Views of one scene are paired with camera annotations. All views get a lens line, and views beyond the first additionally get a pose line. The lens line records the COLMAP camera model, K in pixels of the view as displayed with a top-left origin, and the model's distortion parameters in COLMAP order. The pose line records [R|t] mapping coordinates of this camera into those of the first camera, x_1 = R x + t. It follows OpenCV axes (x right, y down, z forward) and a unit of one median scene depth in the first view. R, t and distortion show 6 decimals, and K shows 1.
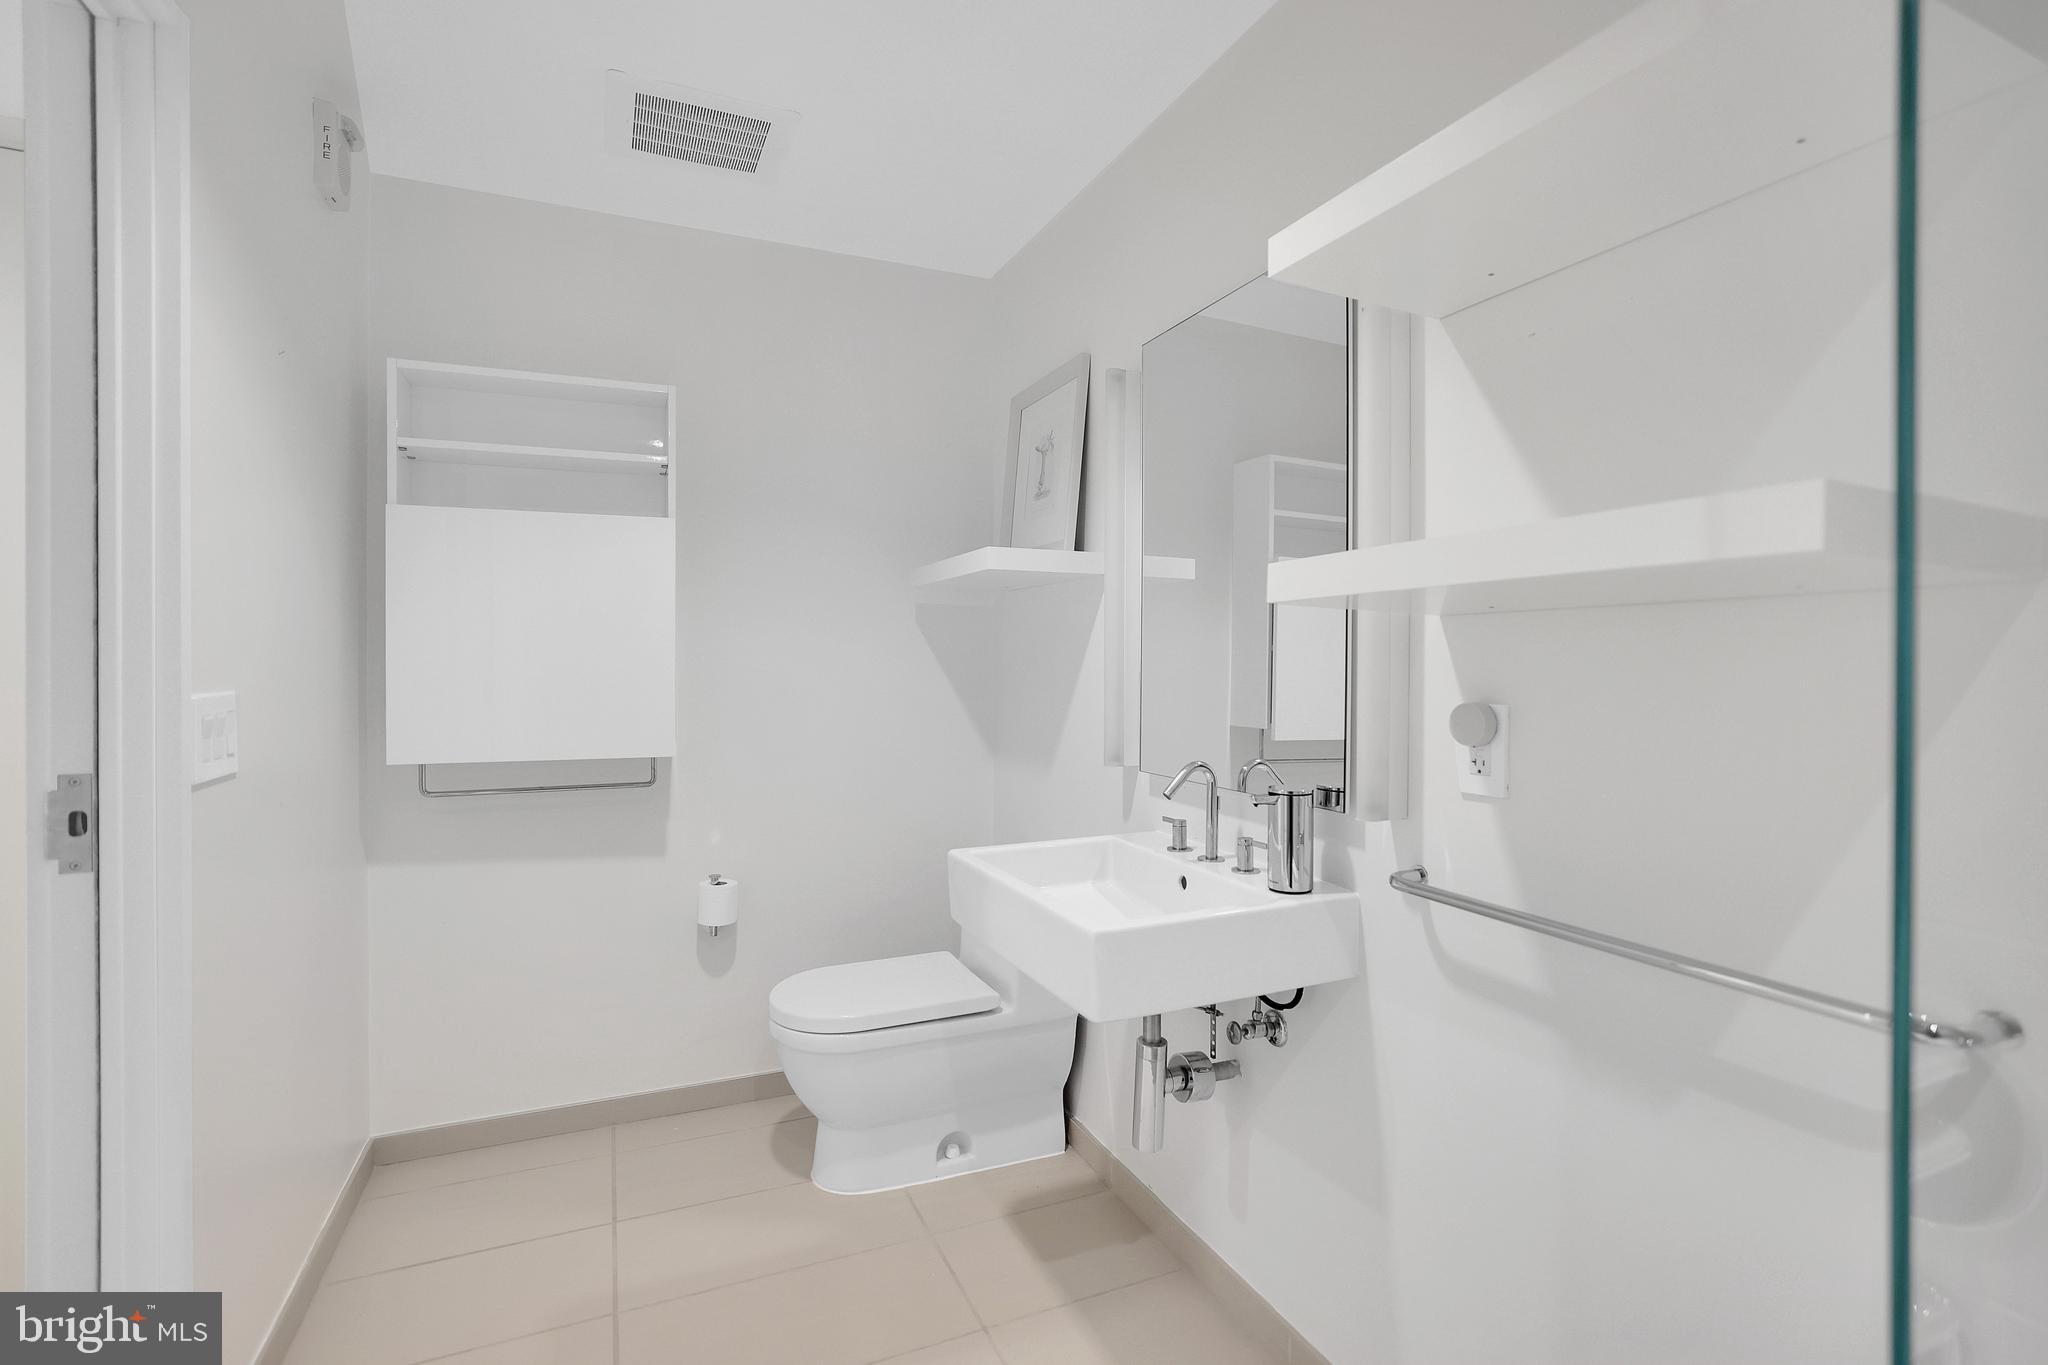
lens RADIAL K [[940.5, 0, 1048.5], [0, 940.5, 674.6], [0, 0, 1]] dist [0.002499, 0.000598]
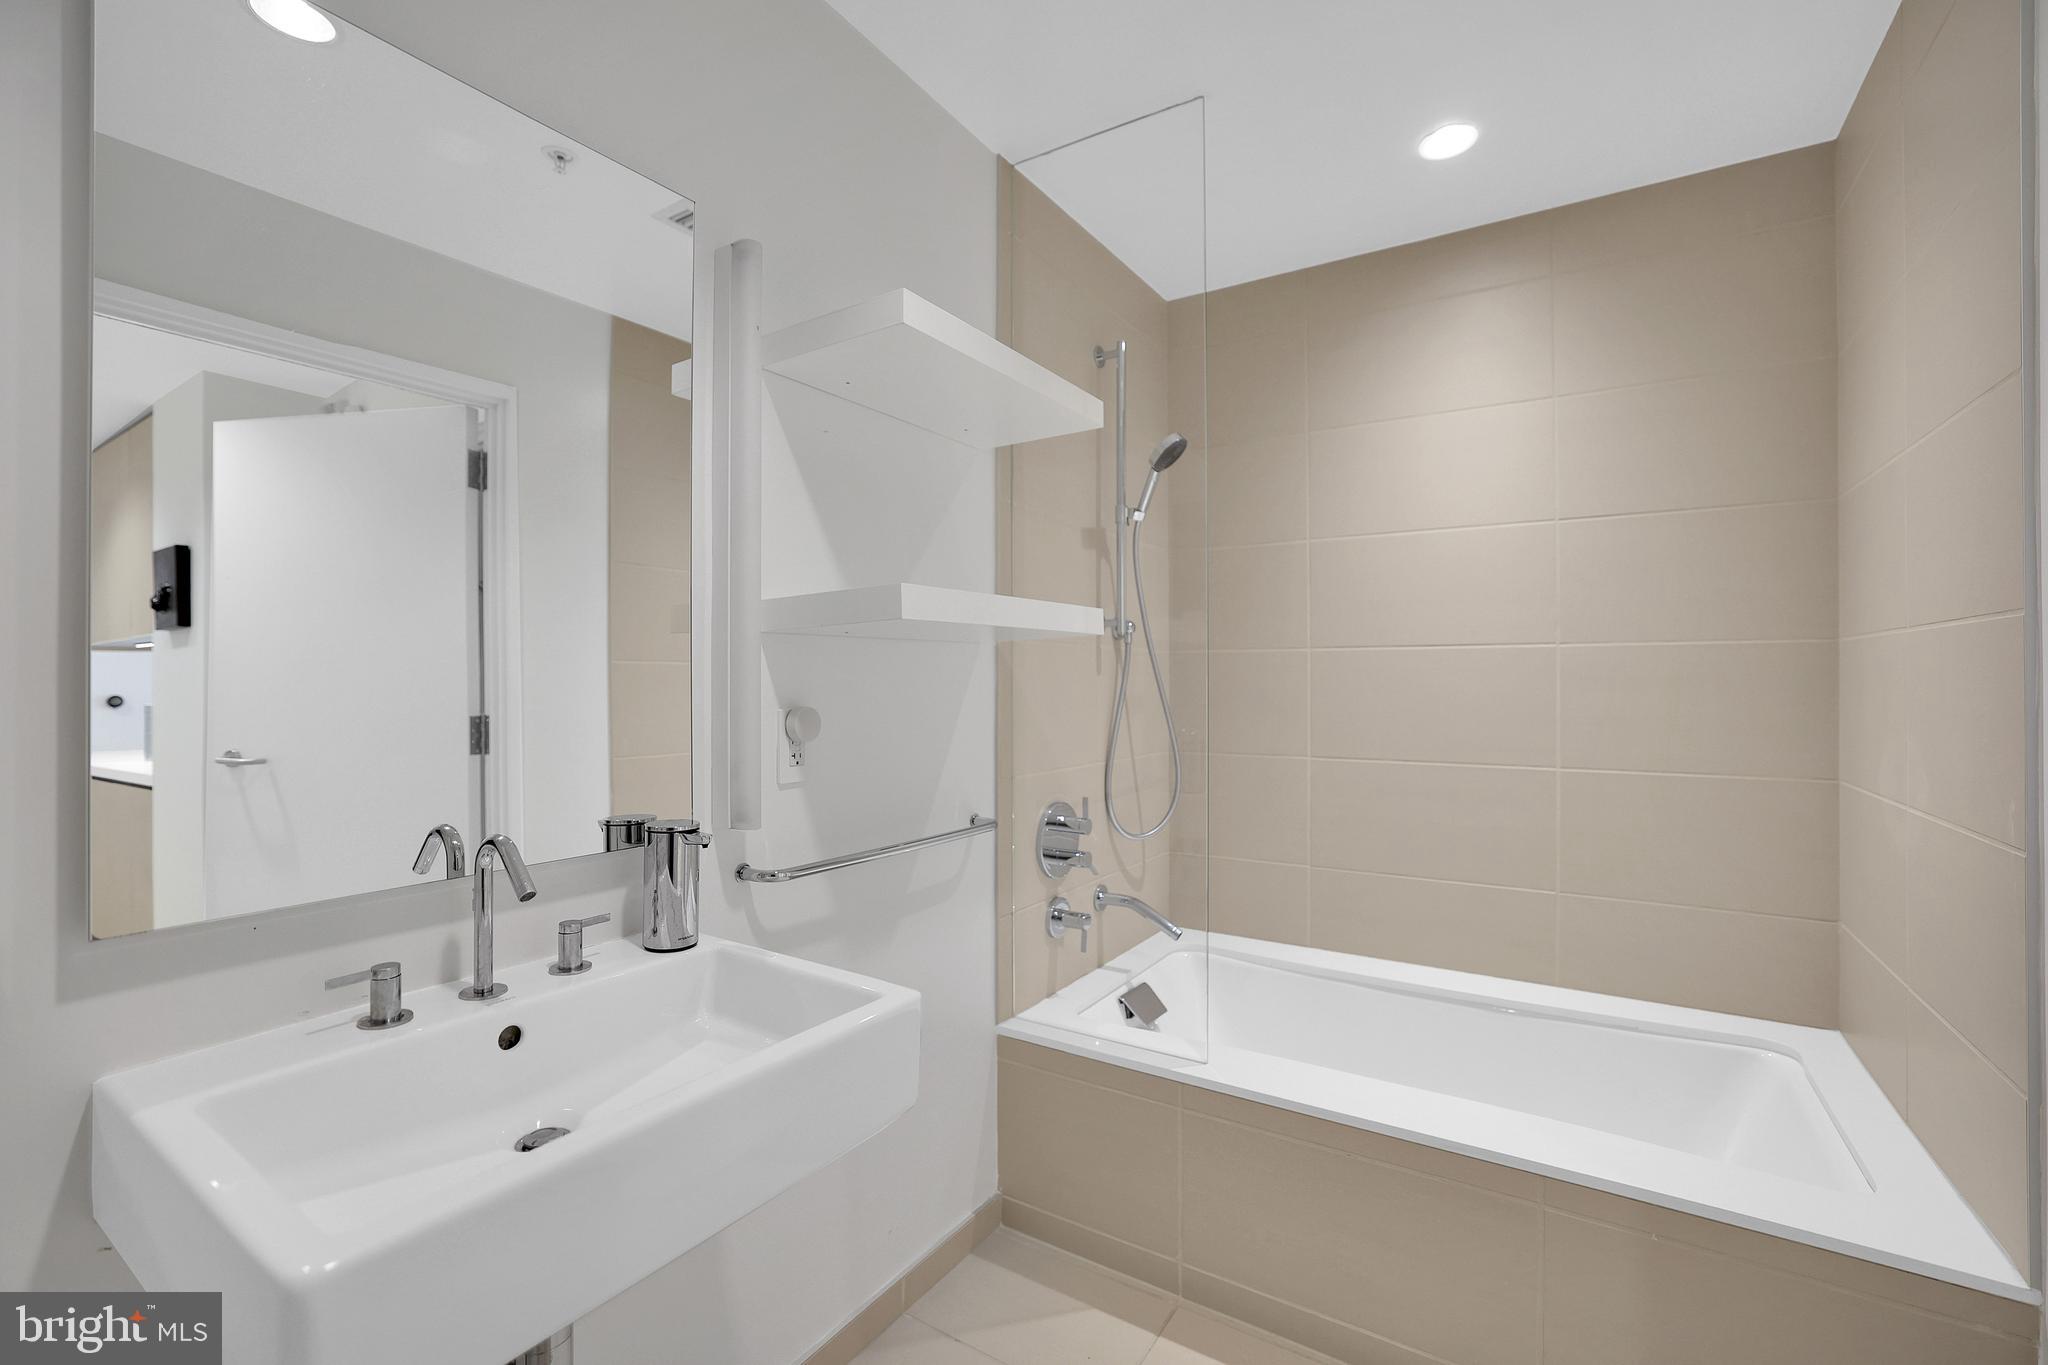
lens RADIAL K [[898.1, 0, 1019.5], [0, 898.1, 677.0], [0, 0, 1]] dist [0.001058, 0.000264]
pose [[-0.544061, 0.005202, 0.839030, -0.673536], [0.004797, 0.999984, -0.003090, -0.003687], [-0.839032, 0.002343, -0.544077, 1.383787]]
